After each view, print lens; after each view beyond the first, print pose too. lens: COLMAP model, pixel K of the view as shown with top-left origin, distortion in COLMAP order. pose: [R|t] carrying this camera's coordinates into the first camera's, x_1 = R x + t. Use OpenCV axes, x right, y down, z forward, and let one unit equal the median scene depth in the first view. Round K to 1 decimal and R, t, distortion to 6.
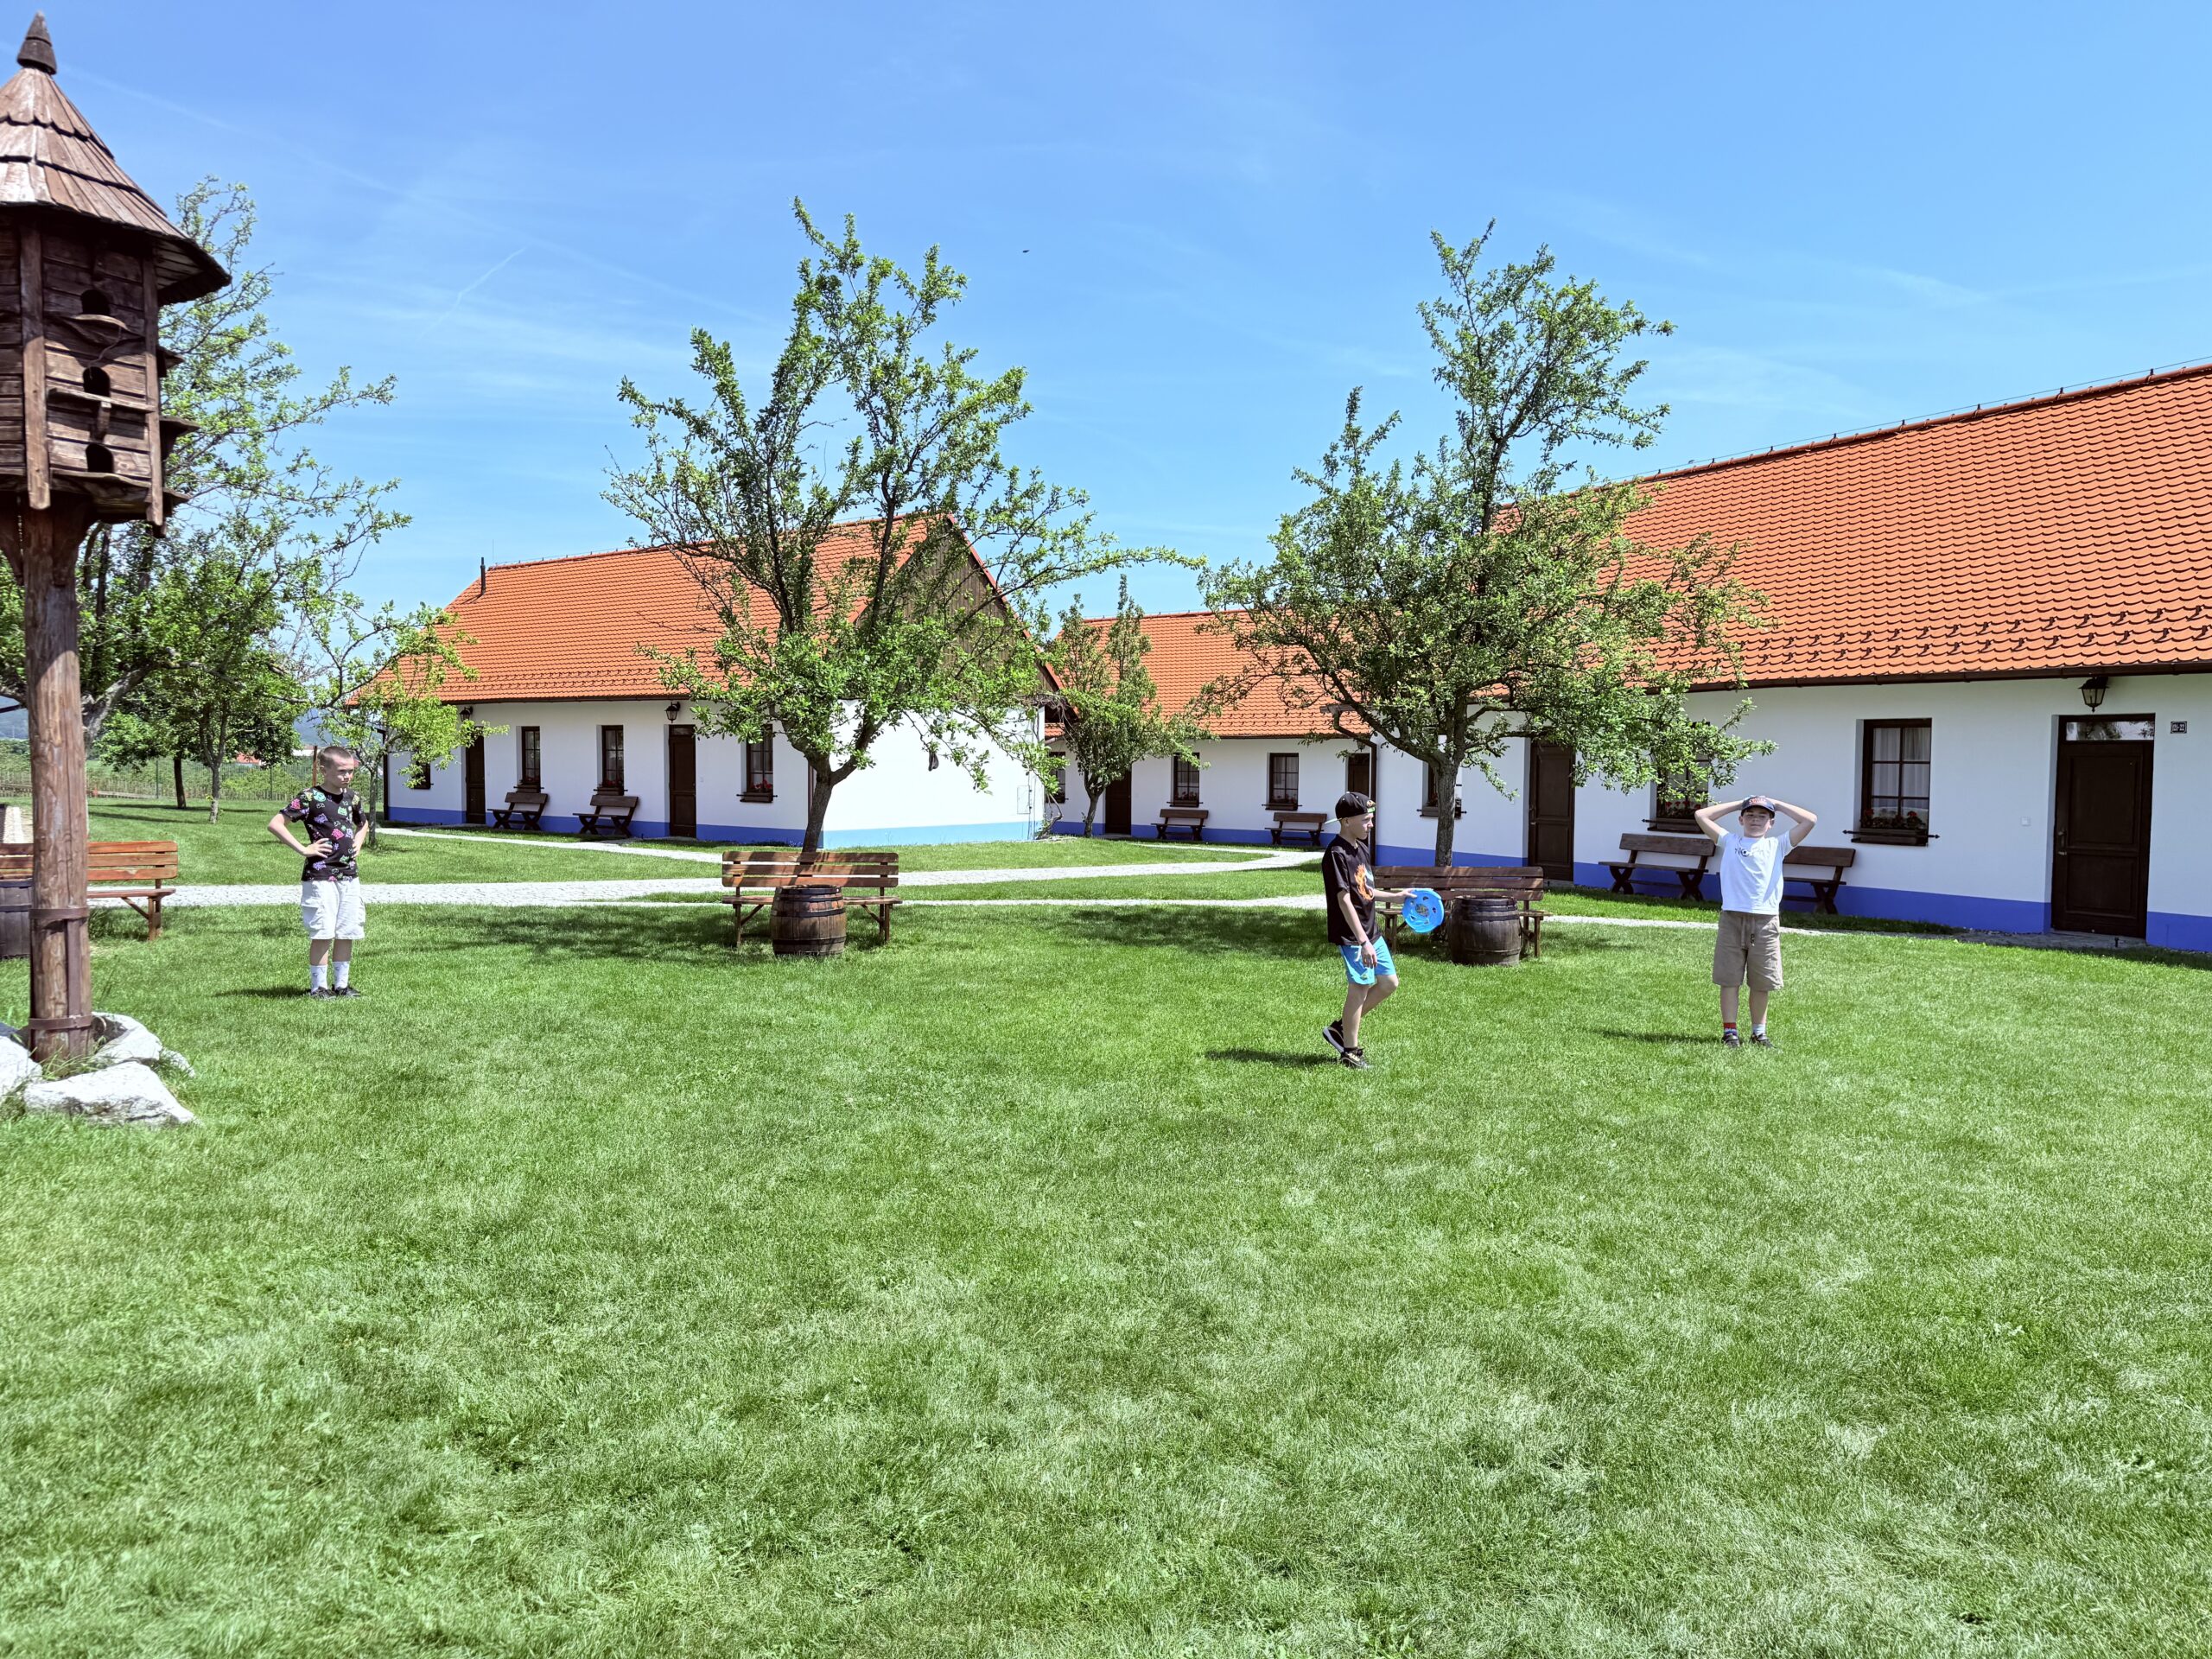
lens RADIAL K [[1605.7, 0, 1046.1], [0, 1605.7, 836.0], [0, 0, 1]] dist [0.005076, -0.022905]
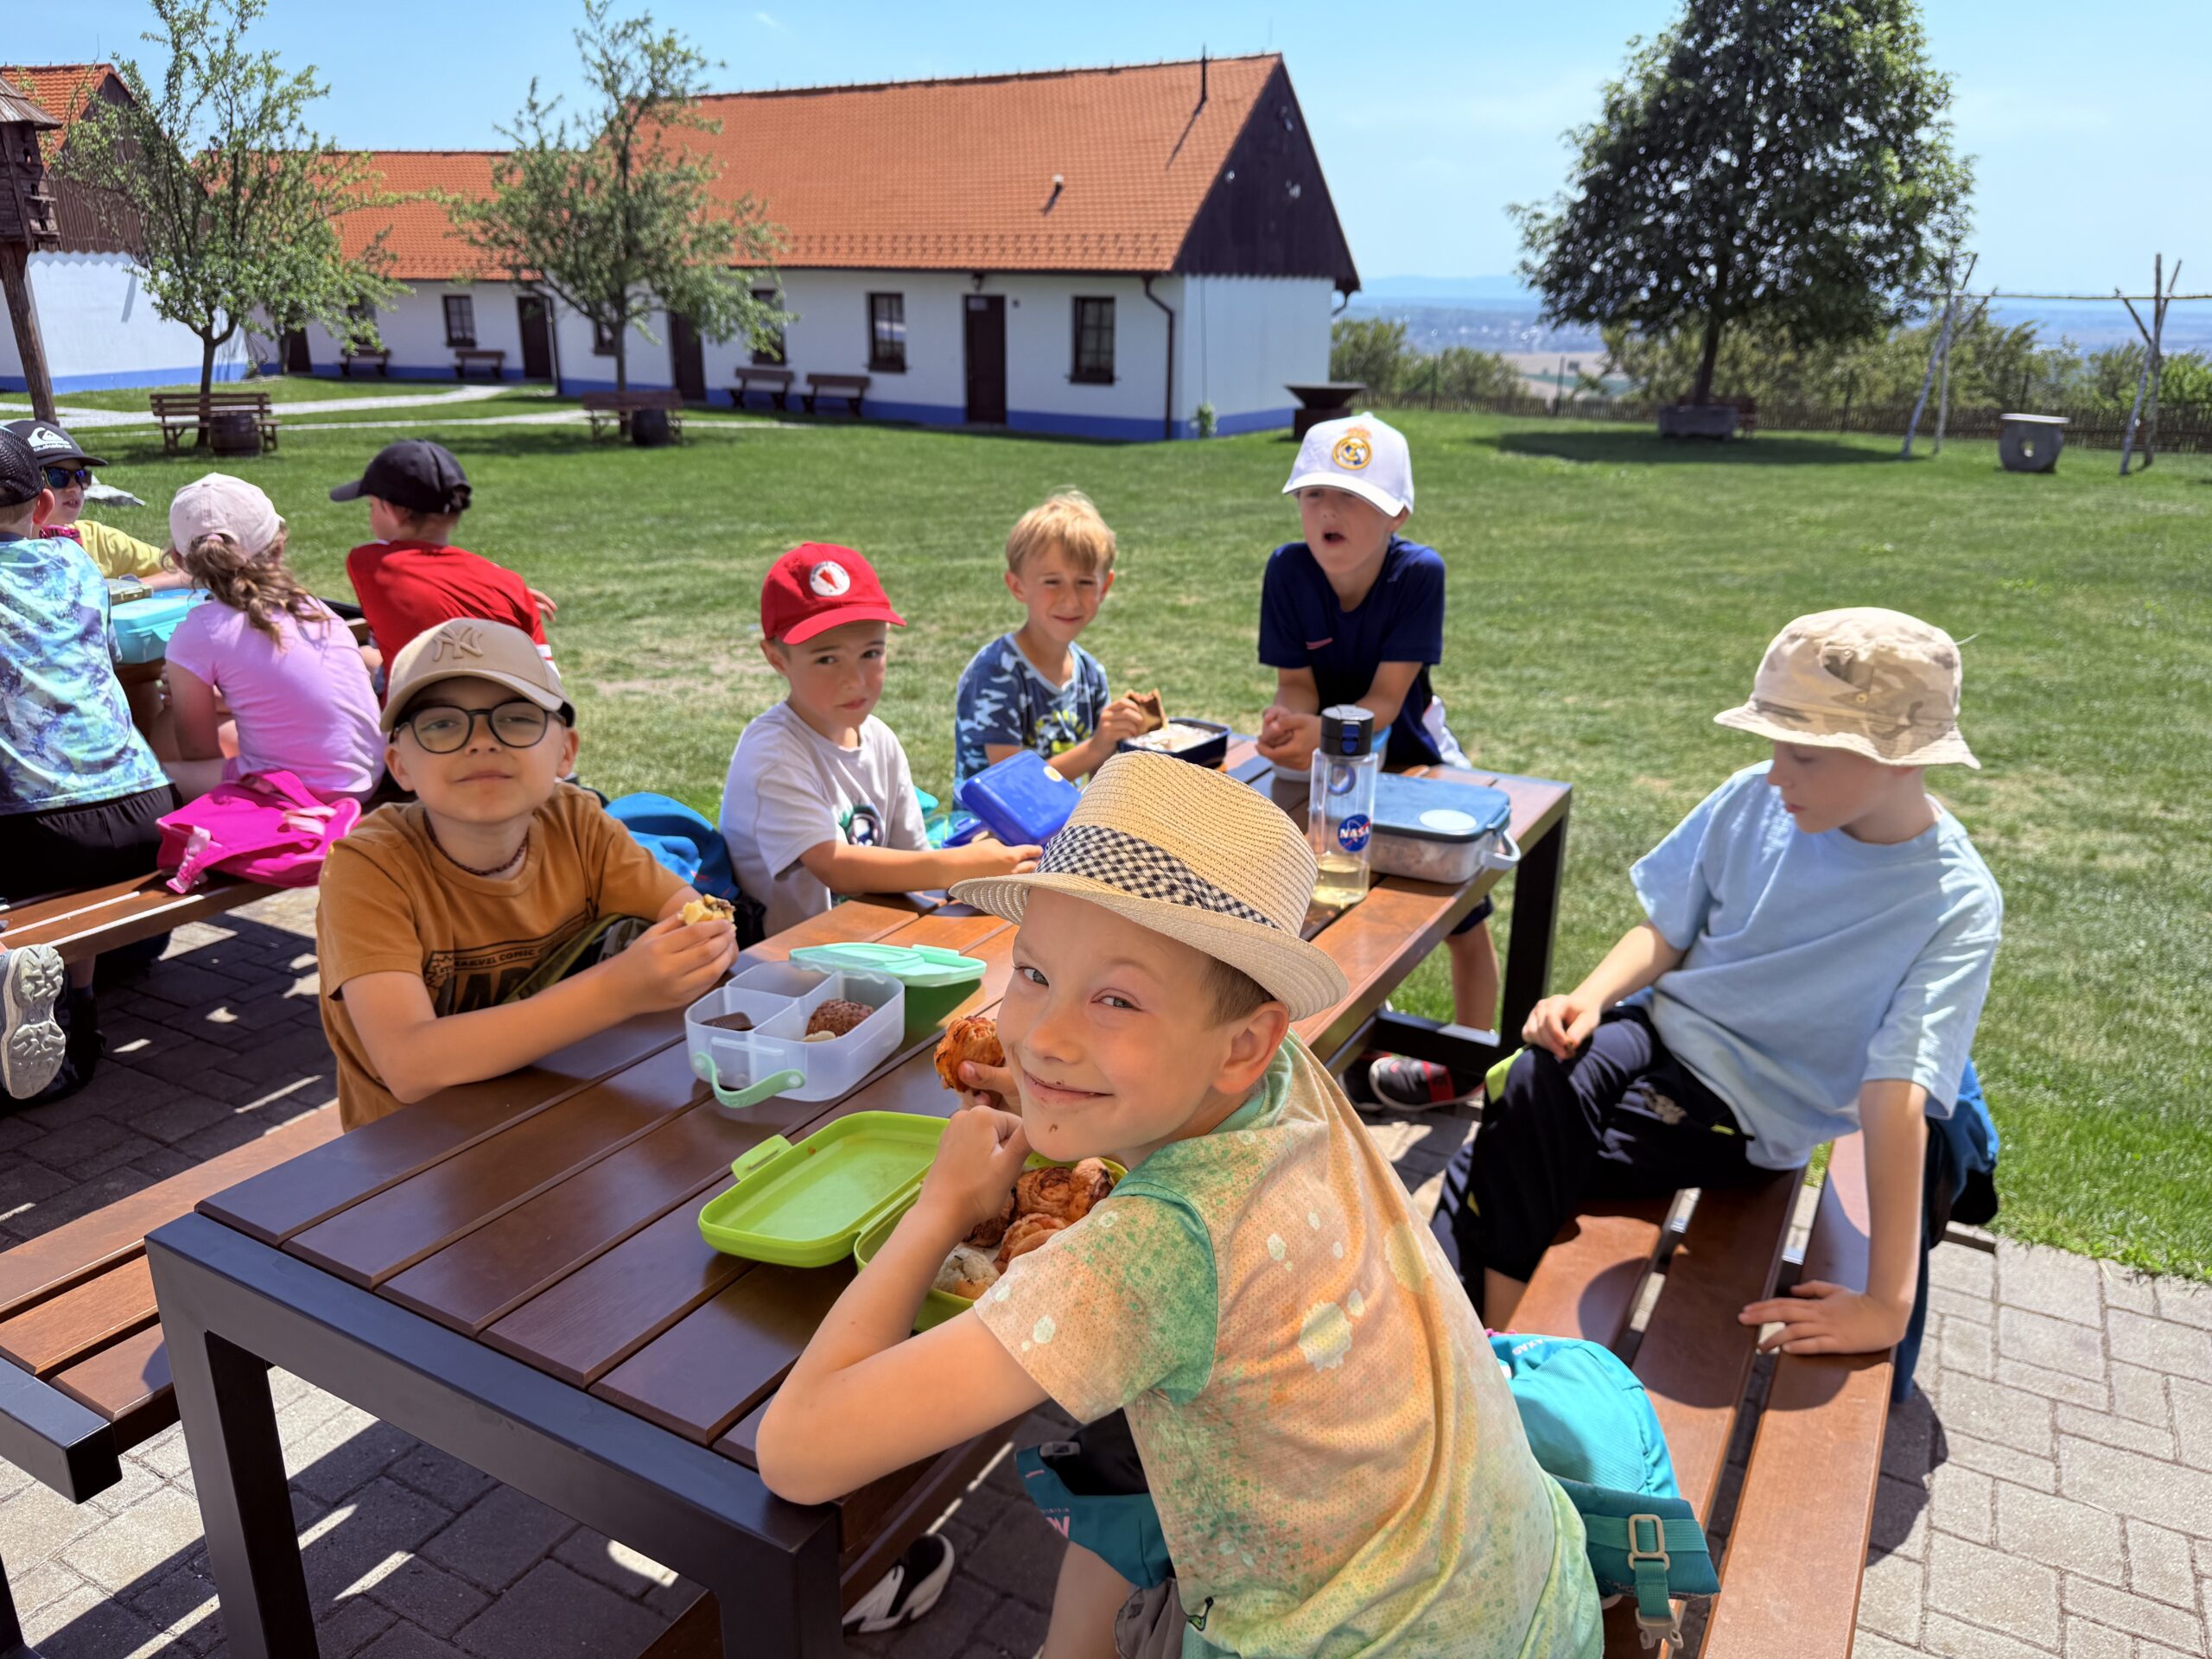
lens RADIAL K [[1605.7, 0, 1046.1], [0, 1605.7, 836.0], [0, 0, 1]] dist [0.005076, -0.022905]
pose [[0.874458, -0.153091, 0.460312, -0.175794], [0.016720, 0.957845, 0.286799, -0.010265], [-0.484814, -0.243097, 0.840154, -0.634670]]
